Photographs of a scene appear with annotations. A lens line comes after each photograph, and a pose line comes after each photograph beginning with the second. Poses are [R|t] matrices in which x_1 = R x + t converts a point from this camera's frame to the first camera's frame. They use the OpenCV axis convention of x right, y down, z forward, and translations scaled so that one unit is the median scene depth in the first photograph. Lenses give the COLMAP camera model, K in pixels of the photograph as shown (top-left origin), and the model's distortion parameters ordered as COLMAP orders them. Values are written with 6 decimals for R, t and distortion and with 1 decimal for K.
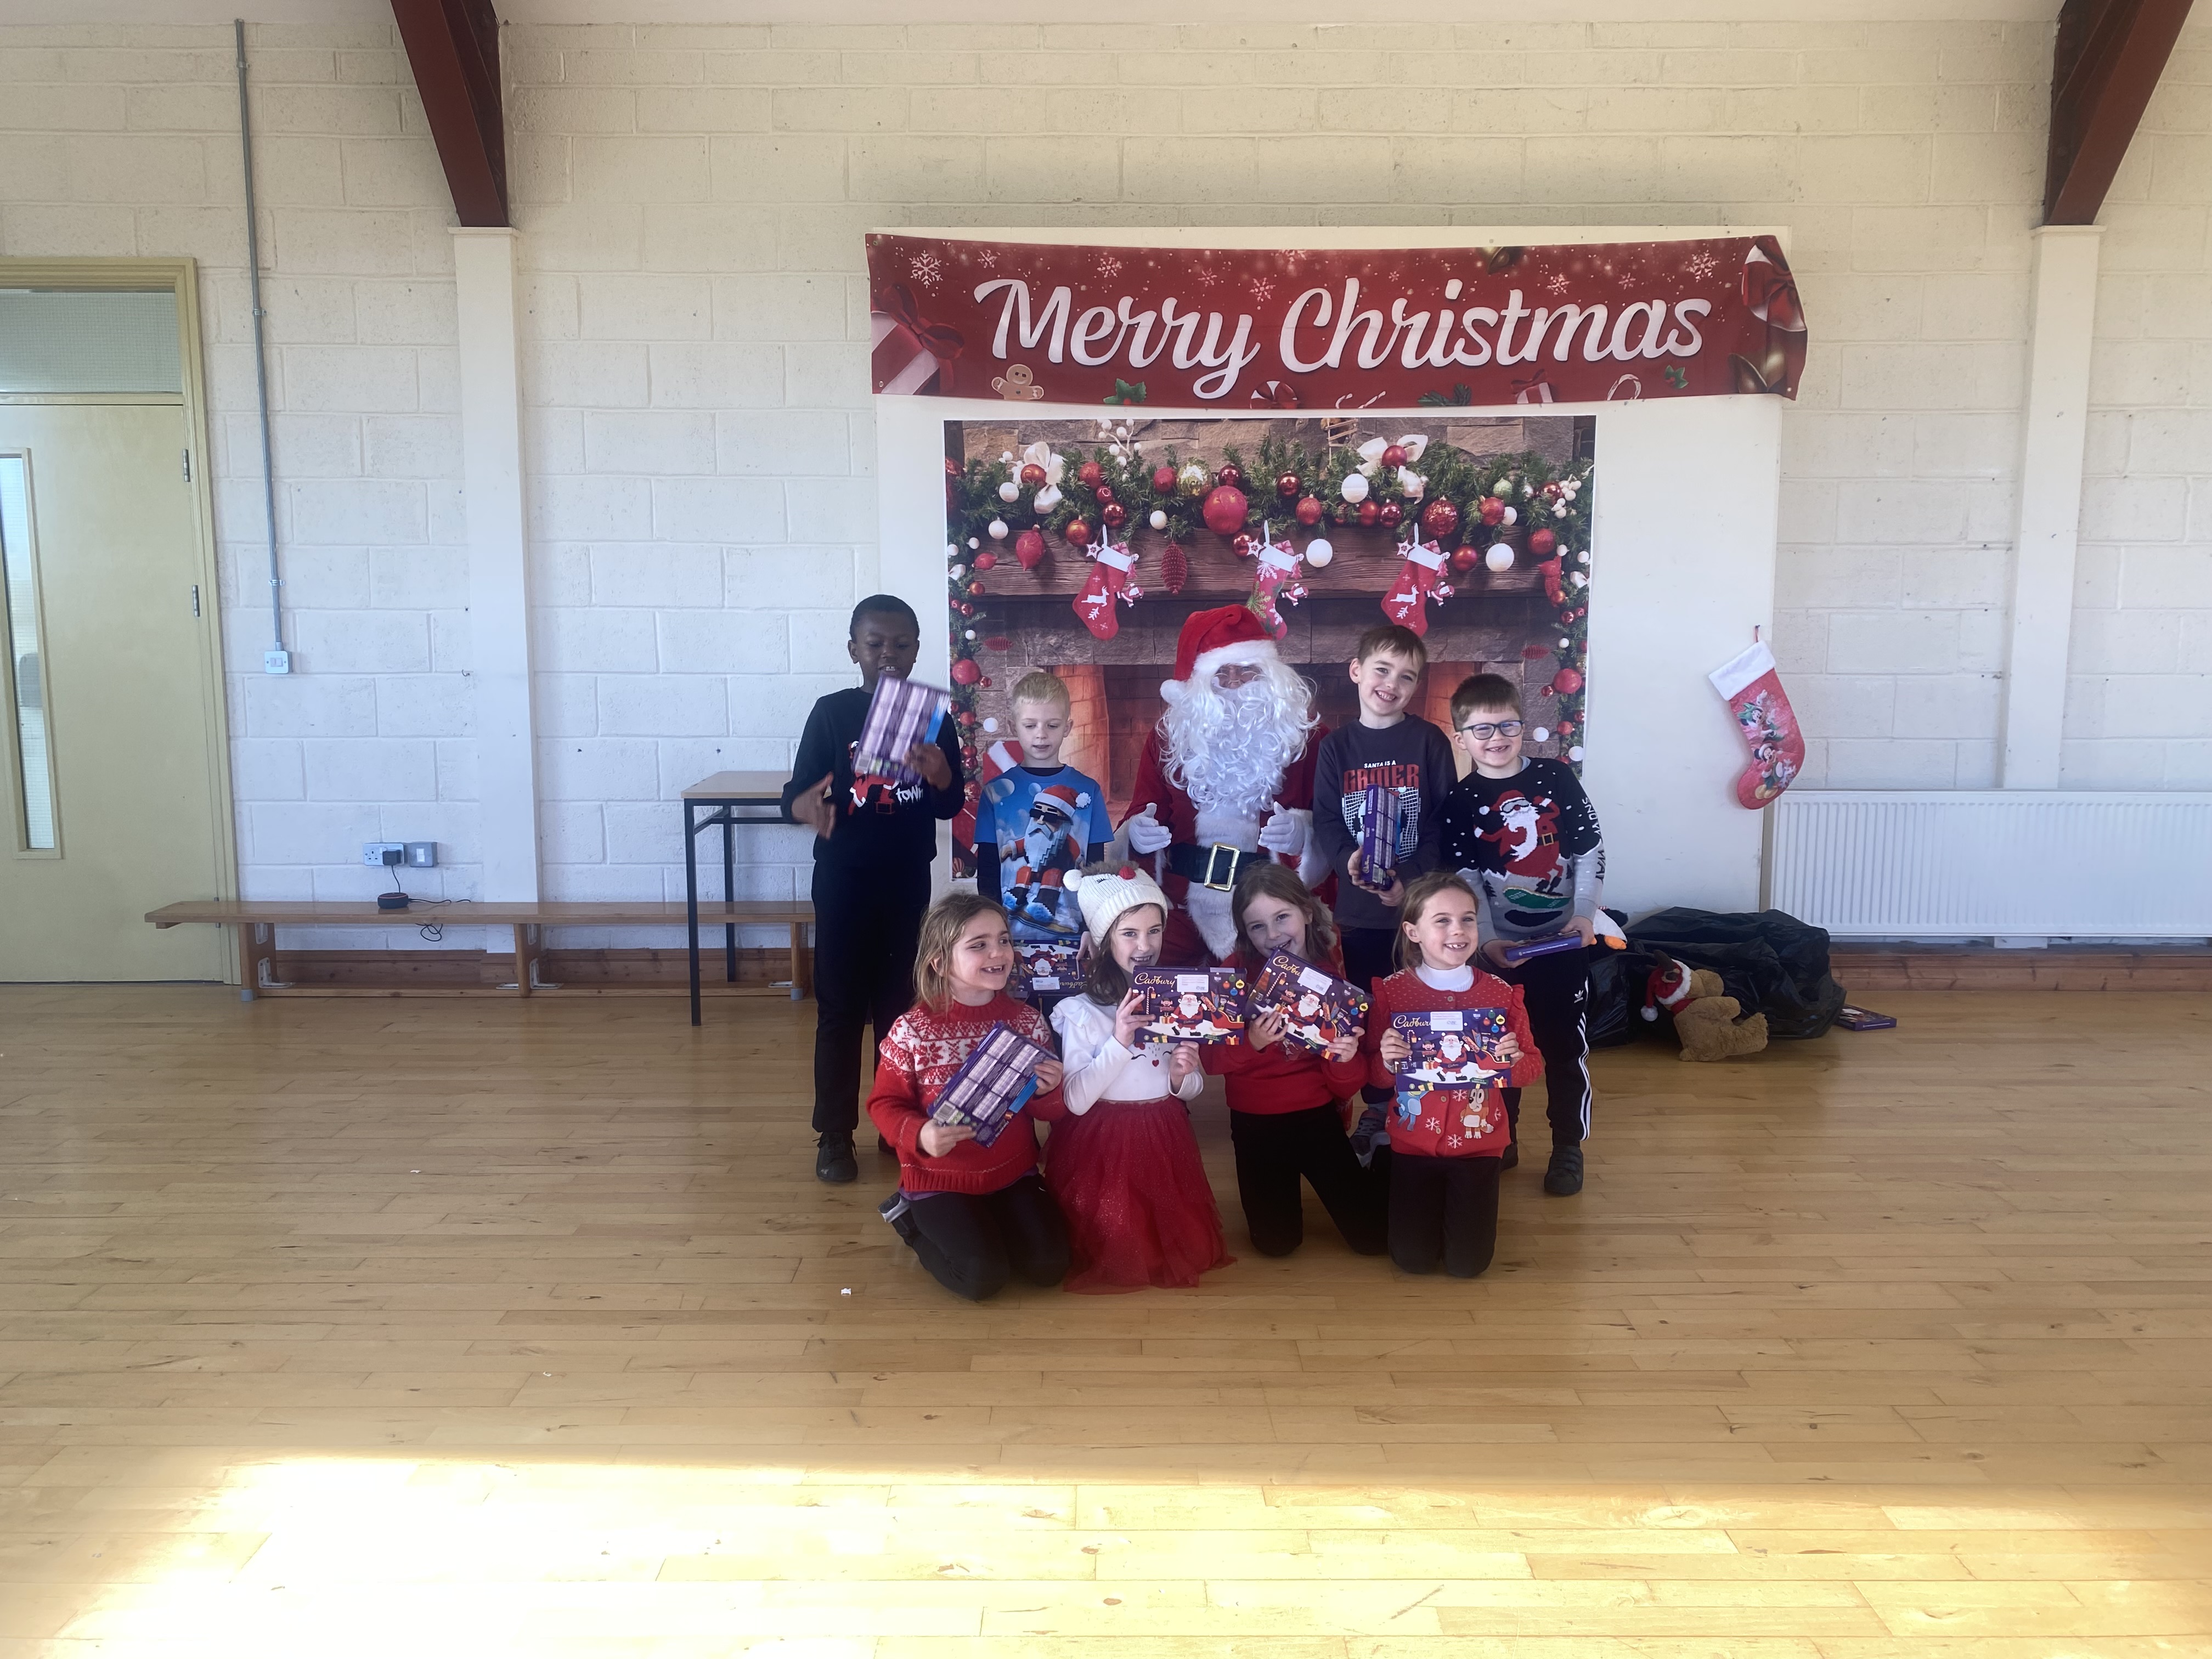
lens RADIAL K [[1691.9, 0, 1052.8], [0, 1691.9, 822.1], [0, 0, 1]] dist [0.086626, -0.181039]
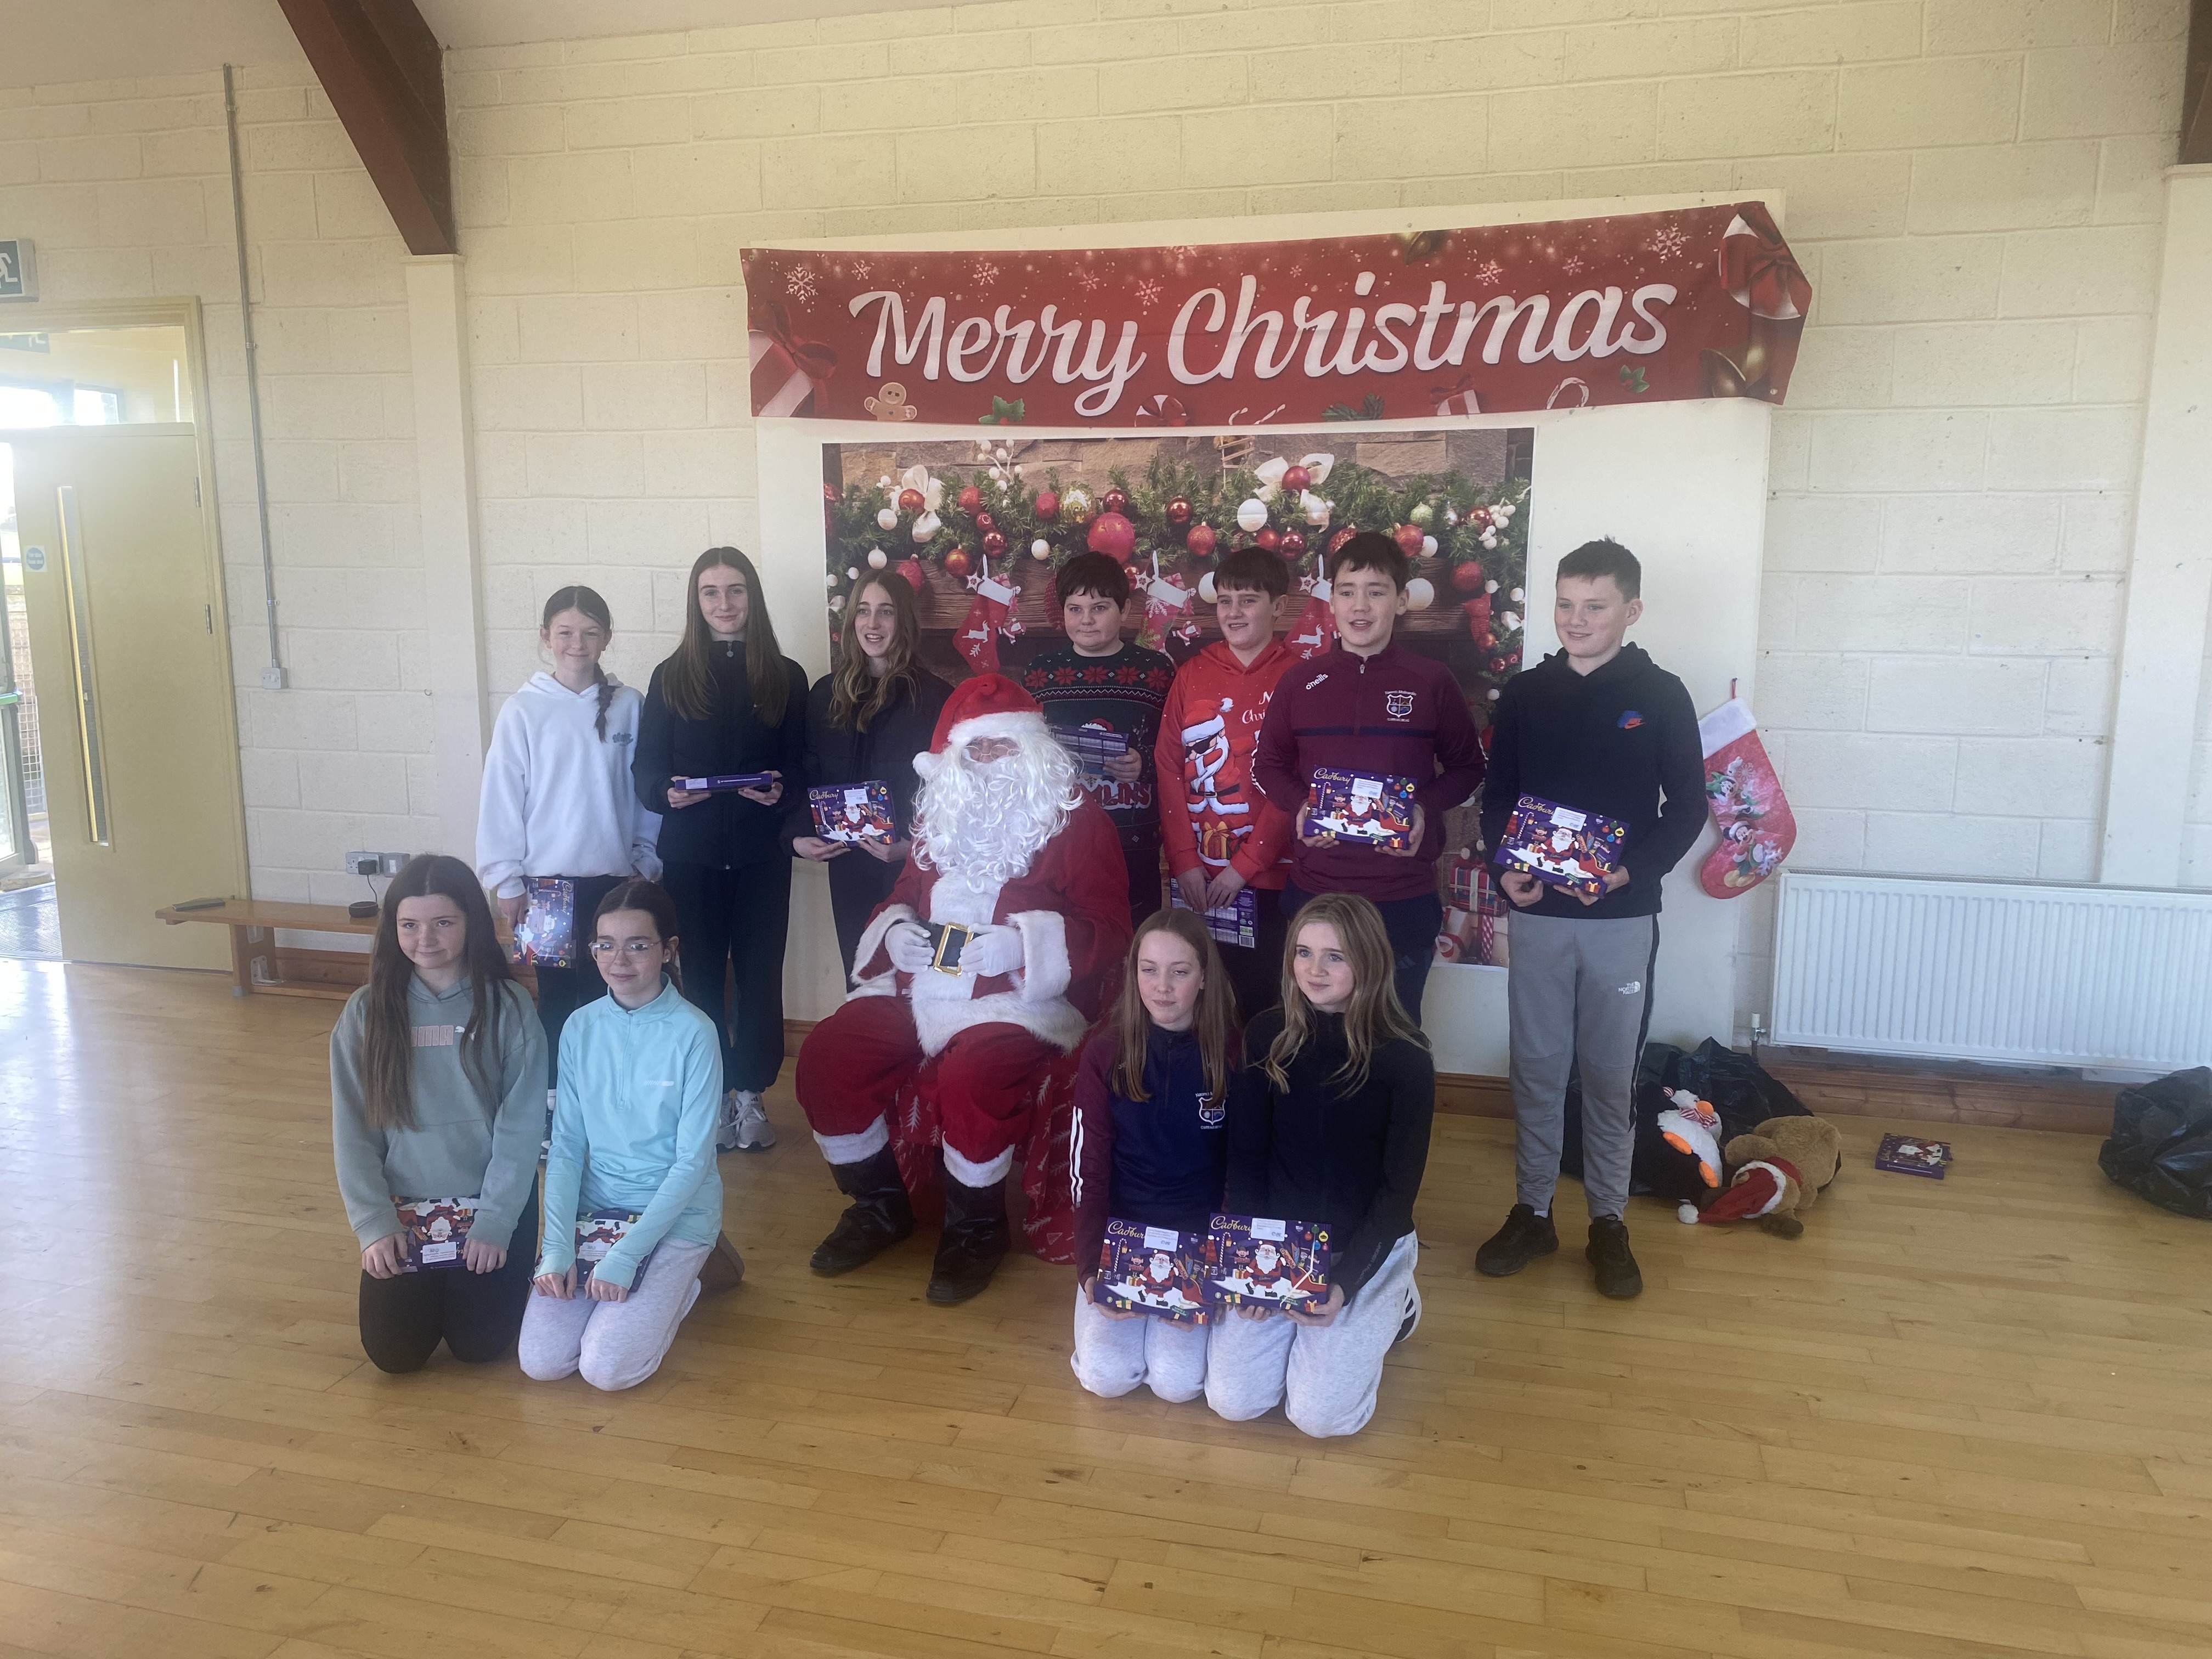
lens RADIAL K [[1666.3, 0, 1097.7], [0, 1666.3, 824.6], [0, 0, 1]] dist [0.098170, -0.193307]
pose [[0.965415, 0.044108, -0.256961, 0.332337], [-0.034288, 0.998505, 0.042576, -0.069603], [0.258455, -0.032293, 0.965483, 0.132539]]
